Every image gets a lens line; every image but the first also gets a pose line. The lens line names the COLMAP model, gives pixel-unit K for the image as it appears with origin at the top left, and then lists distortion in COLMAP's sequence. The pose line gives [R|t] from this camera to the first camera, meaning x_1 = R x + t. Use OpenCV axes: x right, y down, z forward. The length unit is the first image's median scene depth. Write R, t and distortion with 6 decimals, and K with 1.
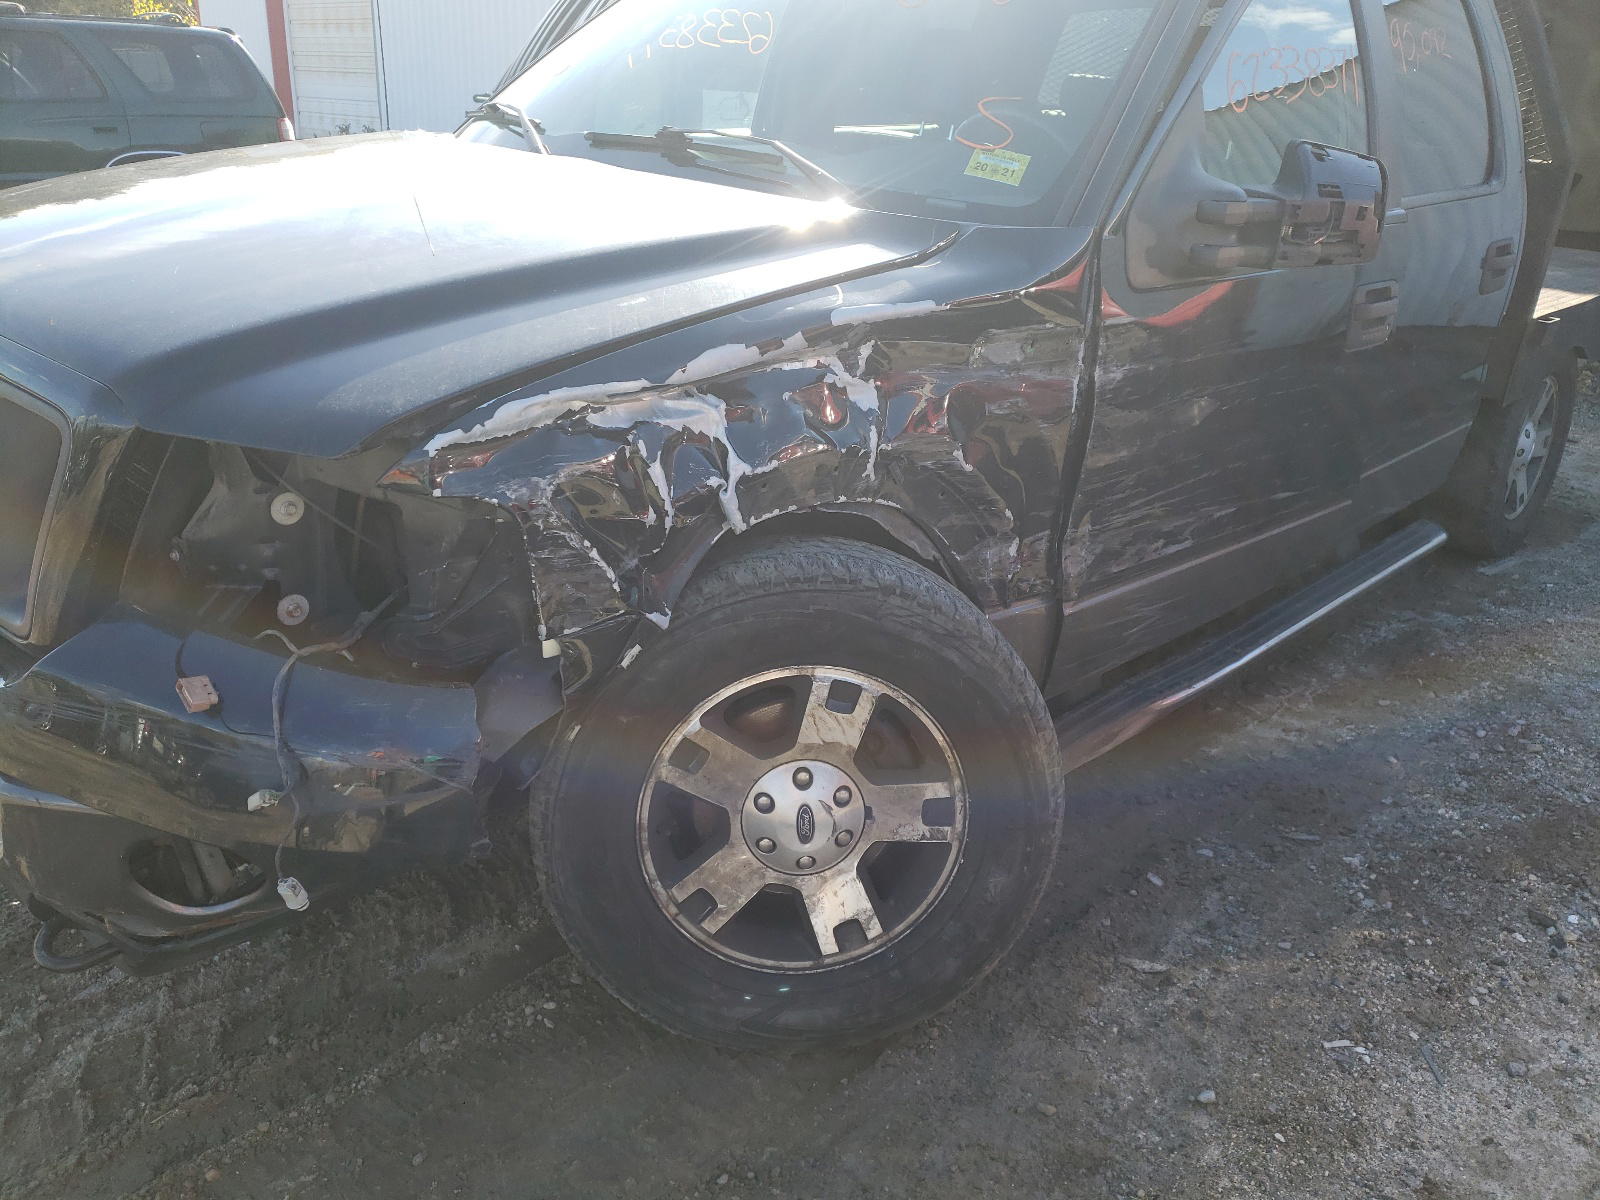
lens RADIAL K [[1247.9, 0, 800.0], [0, 1247.9, 600.0], [0, 0, 1]] dist [0.116502, -0.121876]
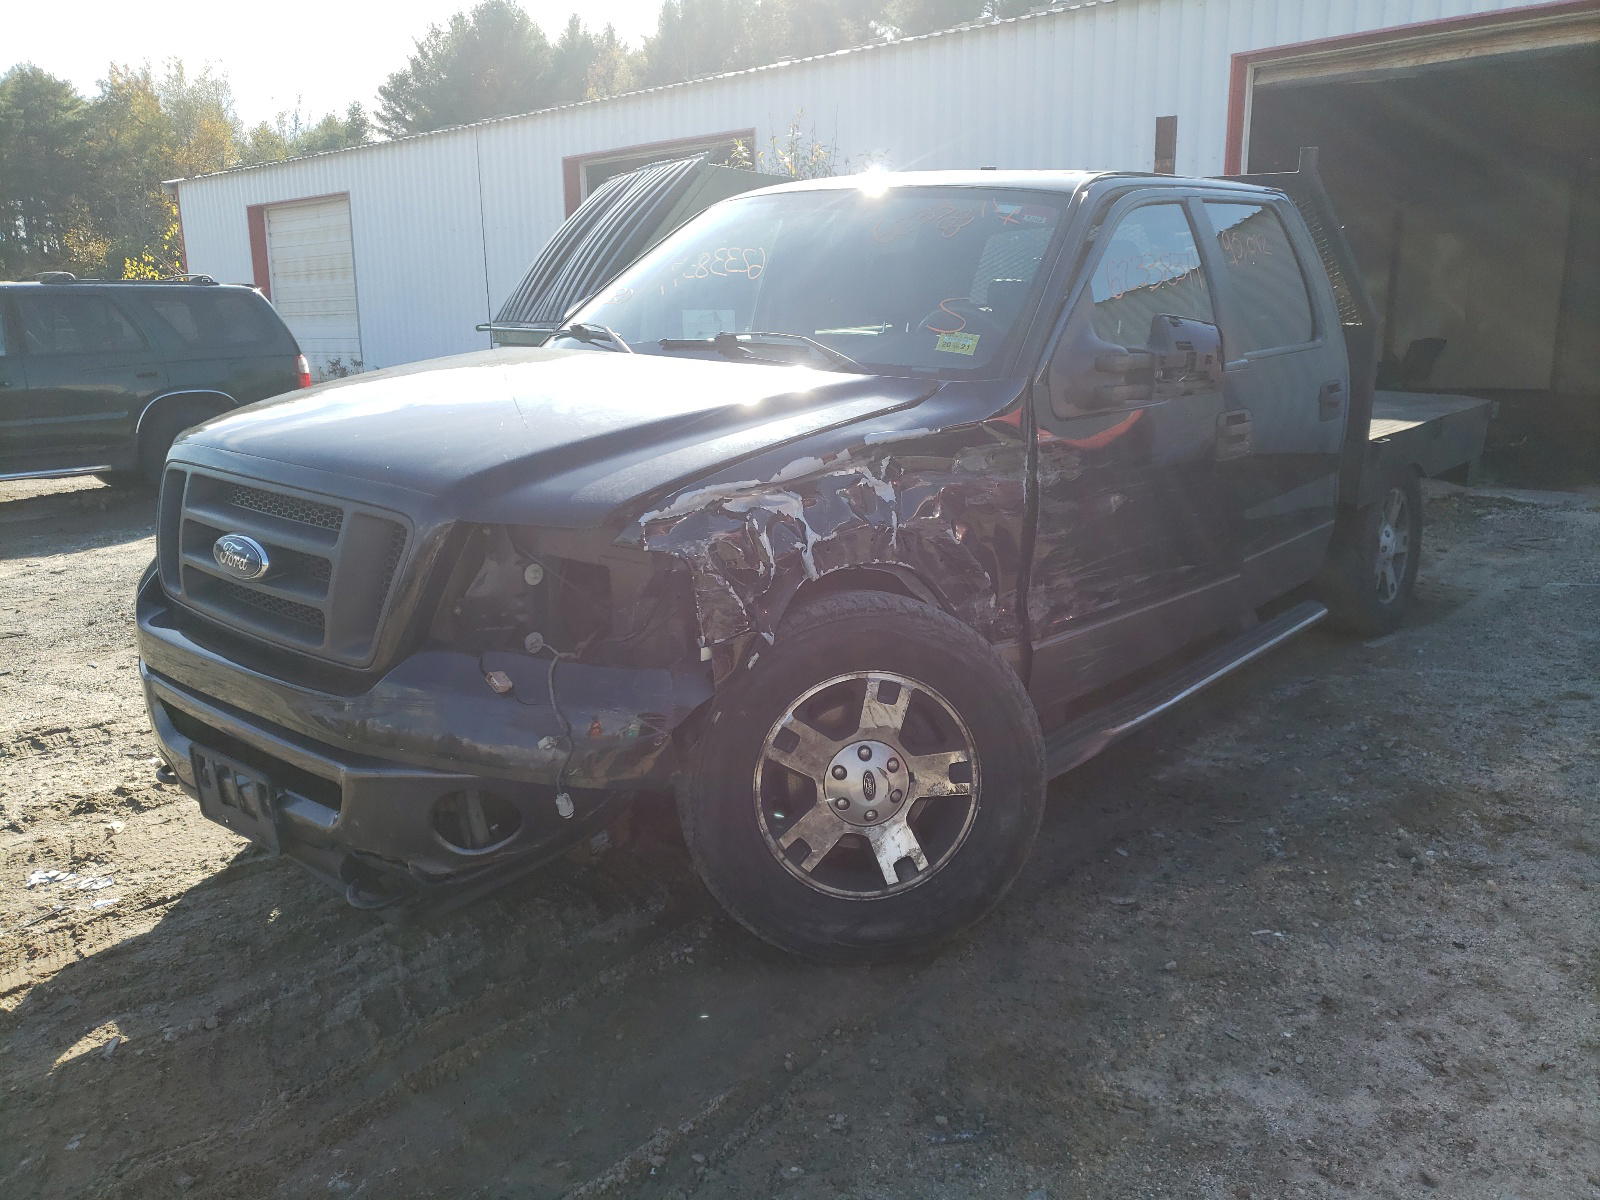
lens RADIAL K [[1224.6, 0, 800.0], [0, 1224.6, 600.0], [0, 0, 1]] dist [0.273971, -0.536261]
pose [[0.997050, -0.066179, 0.038884, -0.111203], [0.071290, 0.986182, -0.149539, 0.167976], [-0.028450, 0.151870, 0.987991, -0.409842]]
